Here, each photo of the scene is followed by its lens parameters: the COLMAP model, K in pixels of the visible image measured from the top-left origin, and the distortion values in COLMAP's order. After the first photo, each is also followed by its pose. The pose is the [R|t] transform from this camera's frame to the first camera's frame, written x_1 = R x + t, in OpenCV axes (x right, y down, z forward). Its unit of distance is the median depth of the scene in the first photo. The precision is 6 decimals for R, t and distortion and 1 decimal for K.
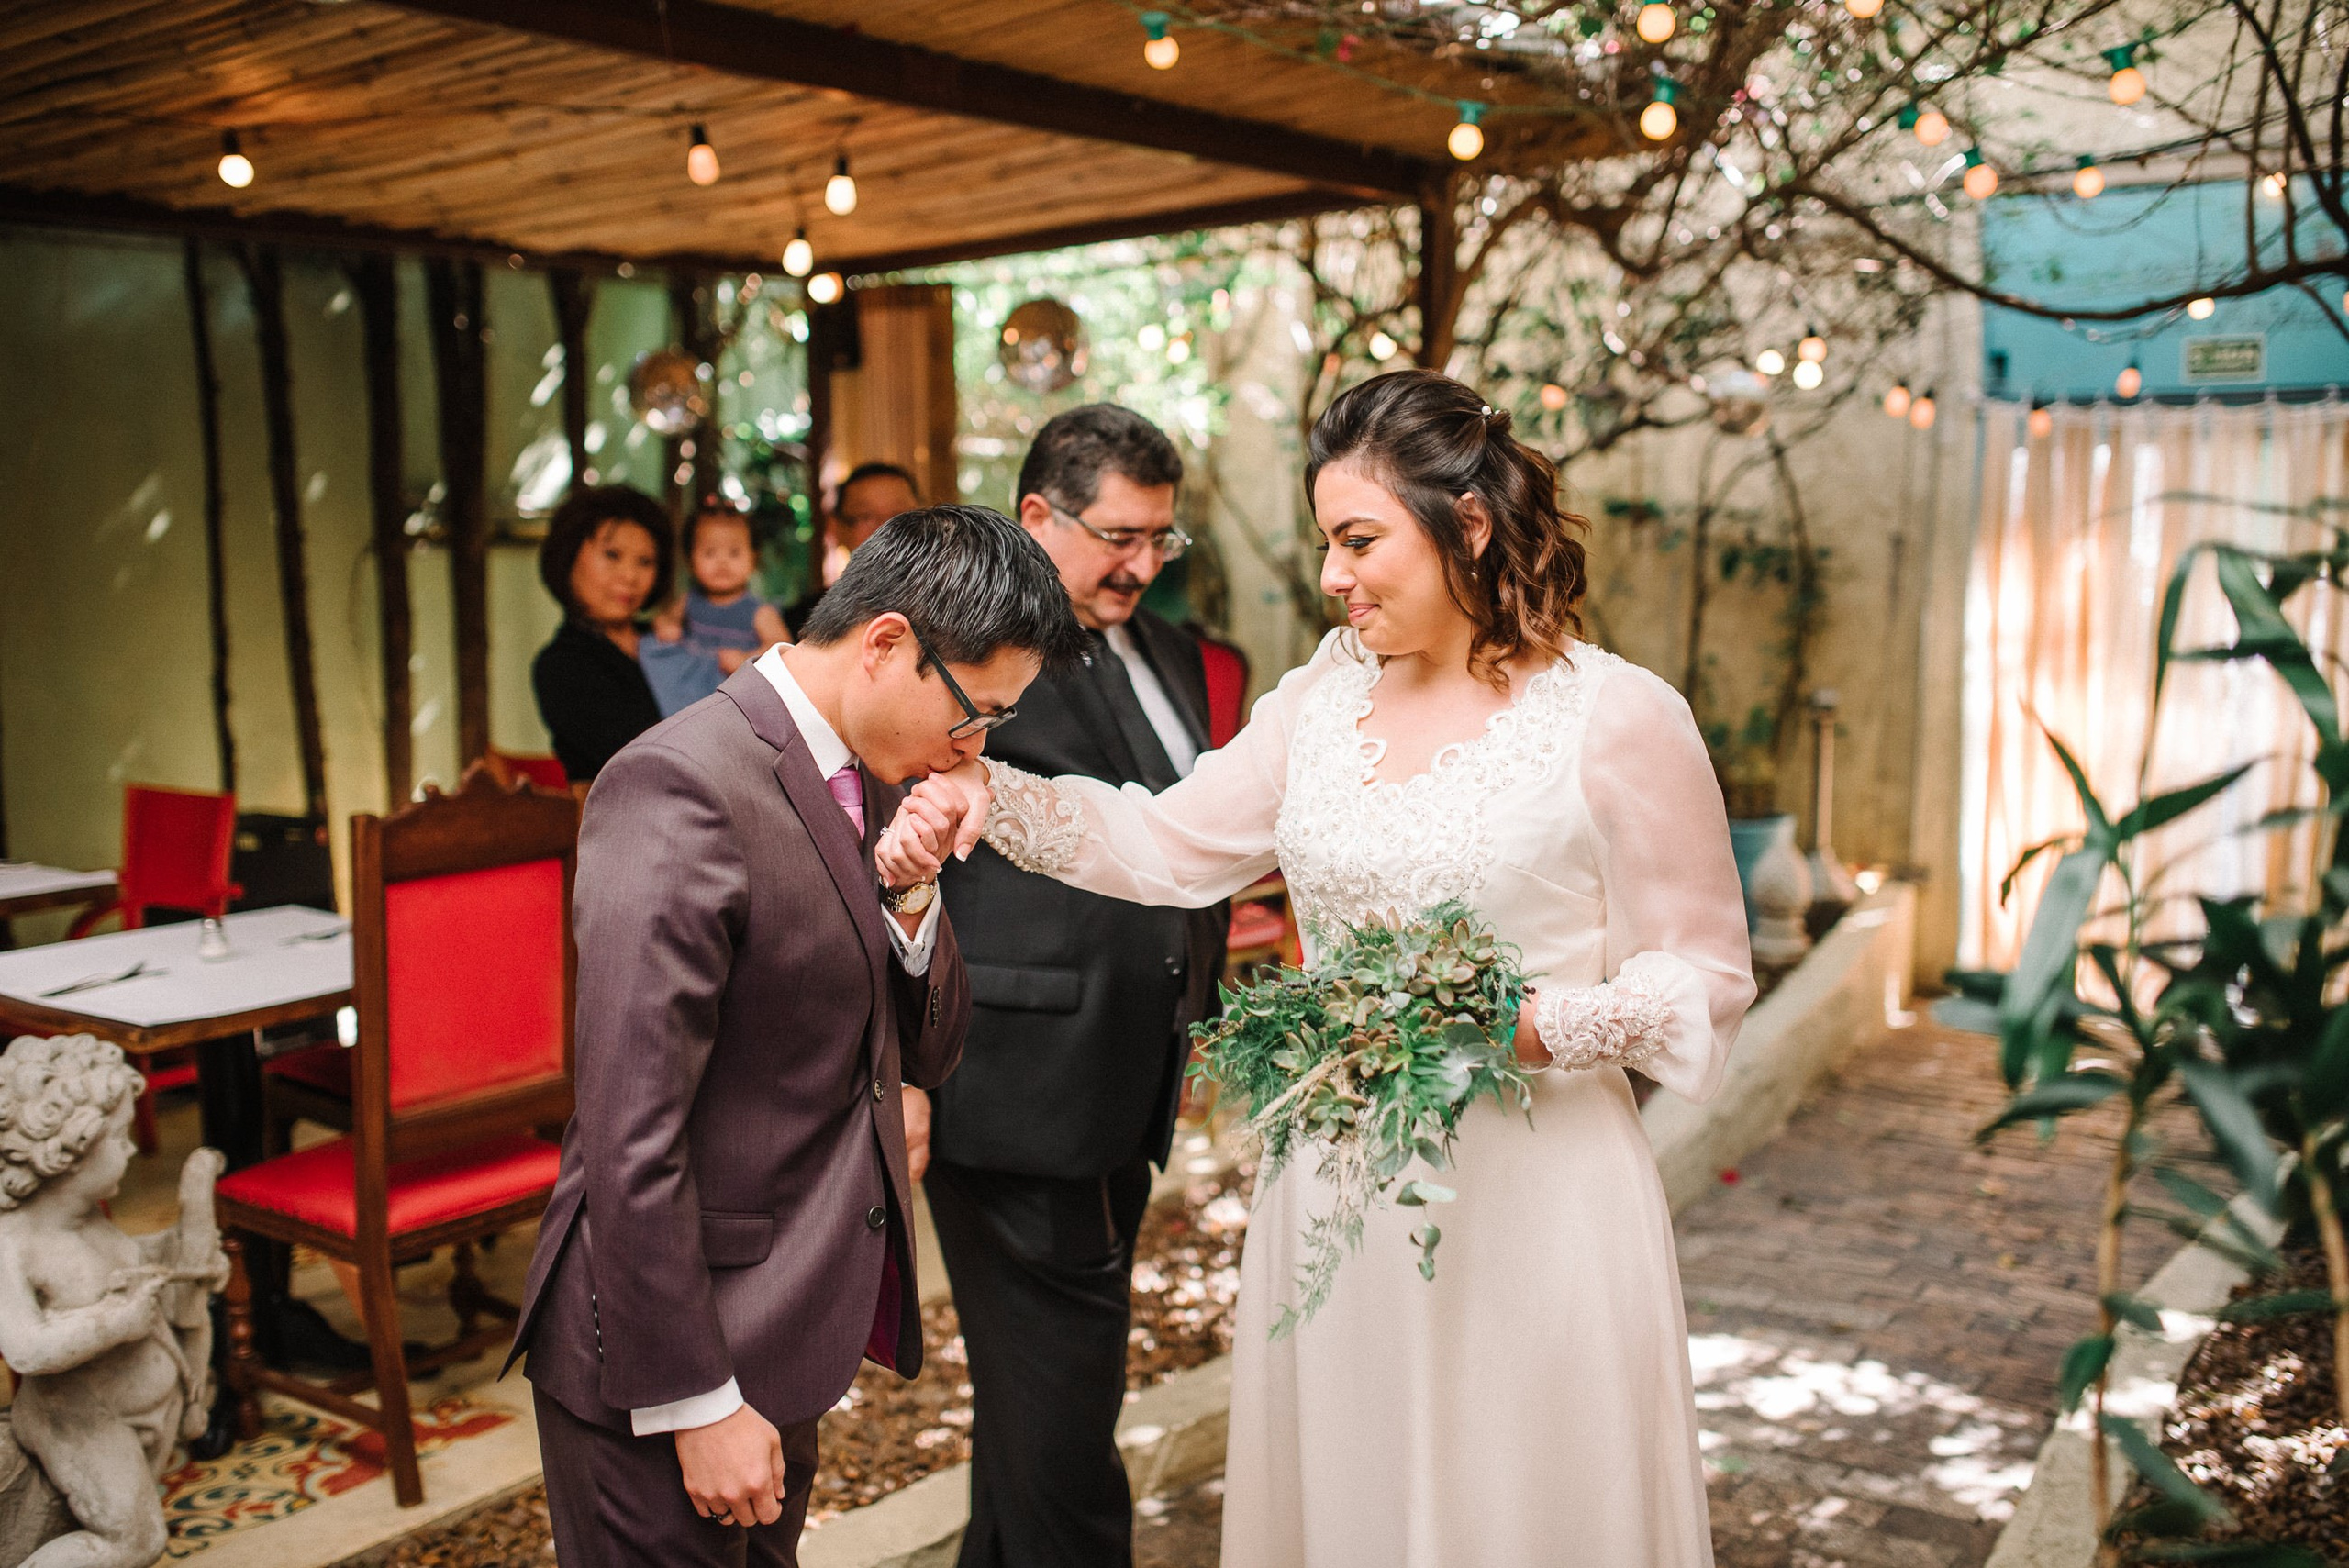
lens RADIAL K [[2325.3, 0, 1178.5], [0, 2325.3, 785.5], [0, 0, 1]] dist [0.010295, 0.000000]
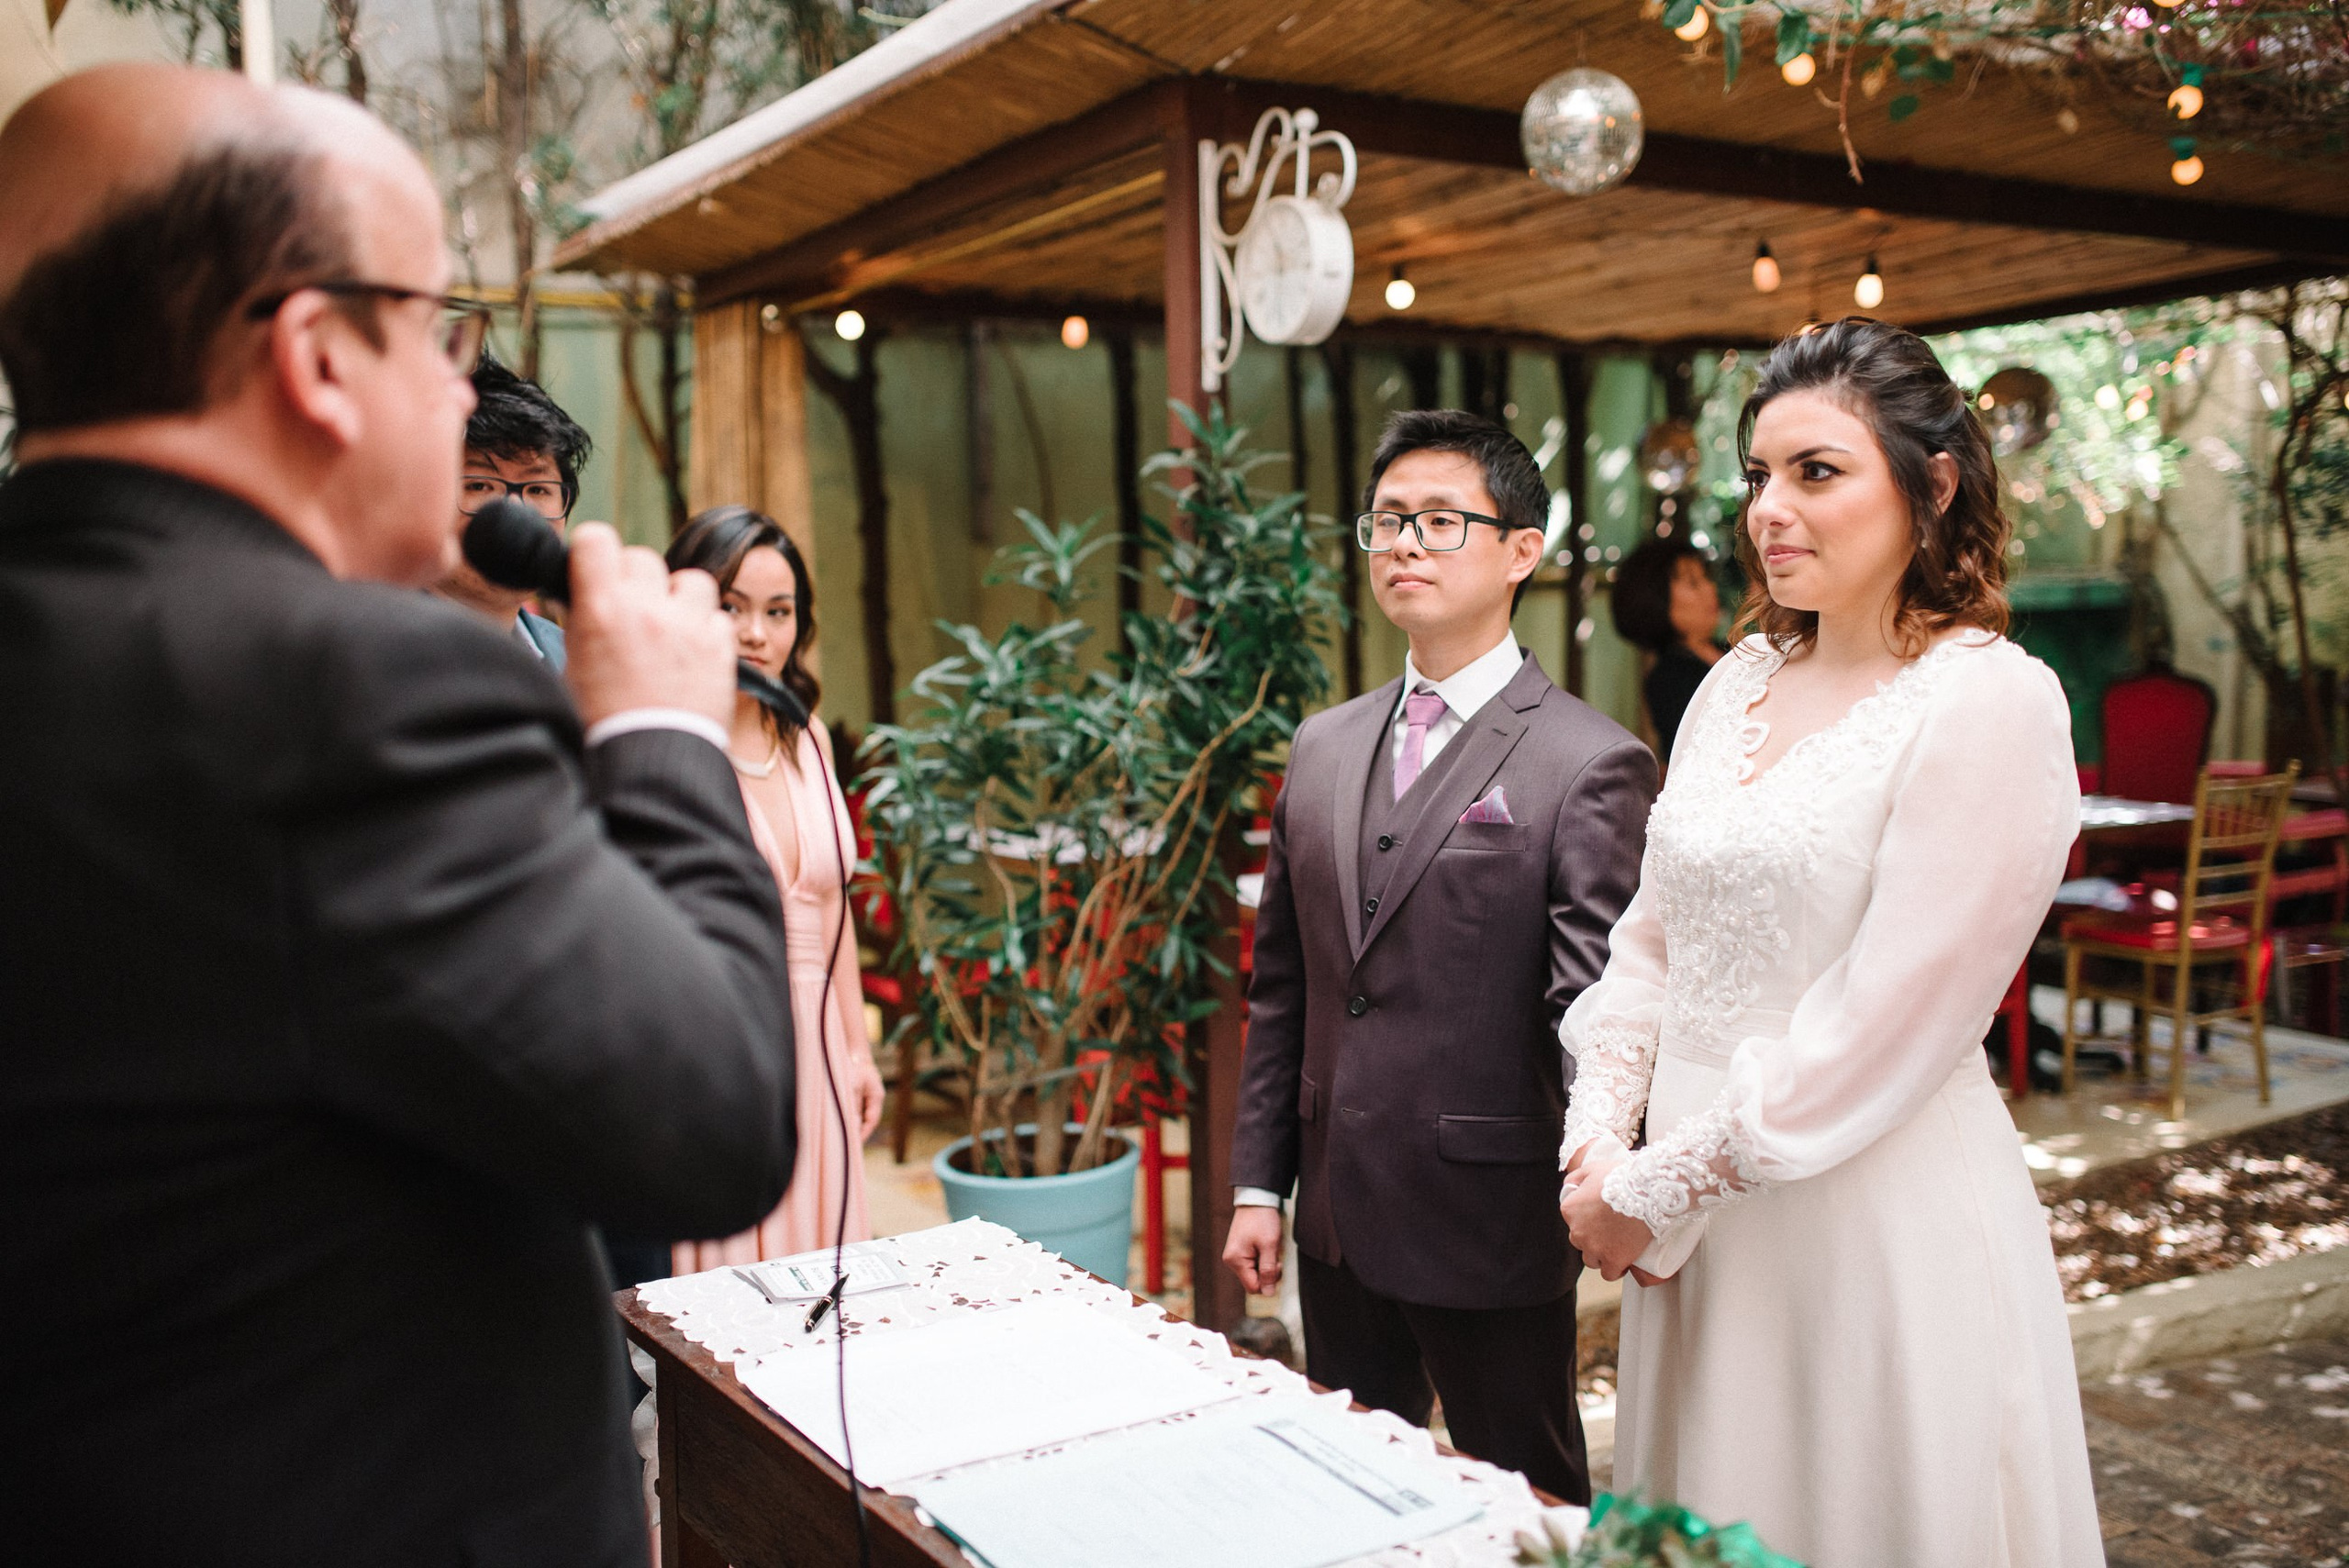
lens RADIAL K [[2325.3, 0, 1166.5], [0, 2325.3, 791.2], [0, 0, 1]] dist [0.010295, 0.000000]
pose [[0.934055, 0.034316, -0.355475, -0.032306], [-0.042633, 0.998969, -0.015588, 0.025337], [0.354574, 0.029715, 0.934556, -0.161990]]
